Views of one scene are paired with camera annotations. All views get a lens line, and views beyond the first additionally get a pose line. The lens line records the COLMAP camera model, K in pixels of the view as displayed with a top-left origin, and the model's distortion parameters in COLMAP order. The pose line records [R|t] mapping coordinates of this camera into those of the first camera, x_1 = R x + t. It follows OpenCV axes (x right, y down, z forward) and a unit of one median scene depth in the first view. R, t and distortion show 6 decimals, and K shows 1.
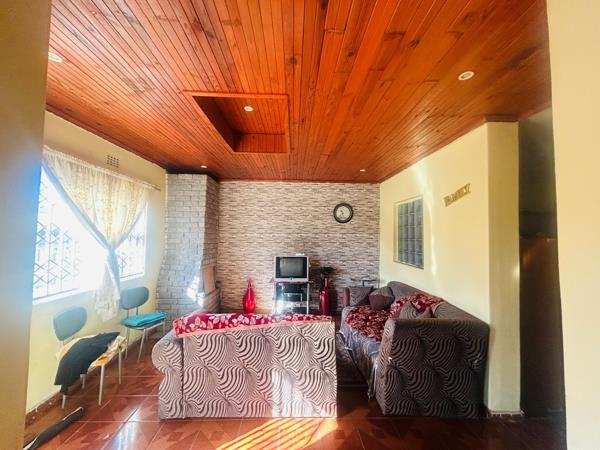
lens RADIAL K [[242.1, 0, 301.1], [0, 242.1, 225.7], [0, 0, 1]] dist [-0.001919, 0.000799]
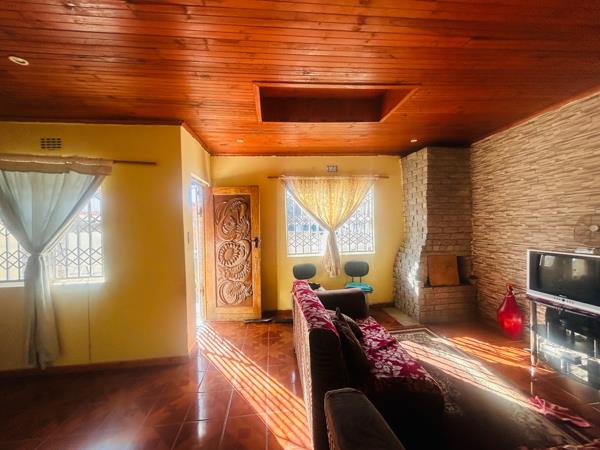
lens RADIAL K [[242.1, 0, 300.4], [0, 242.1, 224.7], [0, 0, 1]] dist [-0.001919, 0.000799]
pose [[0.069843, -0.010010, -0.997508, 0.411868], [0.067735, 0.997689, -0.005269, 0.037590], [0.995256, -0.067198, 0.070360, 0.452856]]
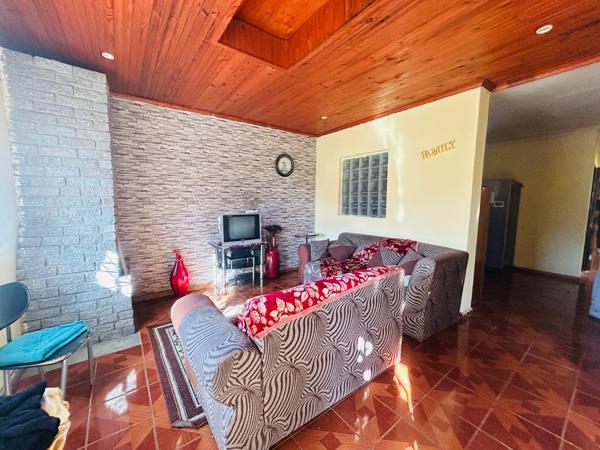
lens RADIAL K [[242.1, 0, 300.1], [0, 242.1, 224.4], [0, 0, 1]] dist [-0.001919, 0.000799]
pose [[0.824152, -0.061967, 0.562968, -0.339728], [-0.016863, 0.990871, 0.133754, 0.049981], [-0.566118, -0.119726, 0.815584, 0.229746]]
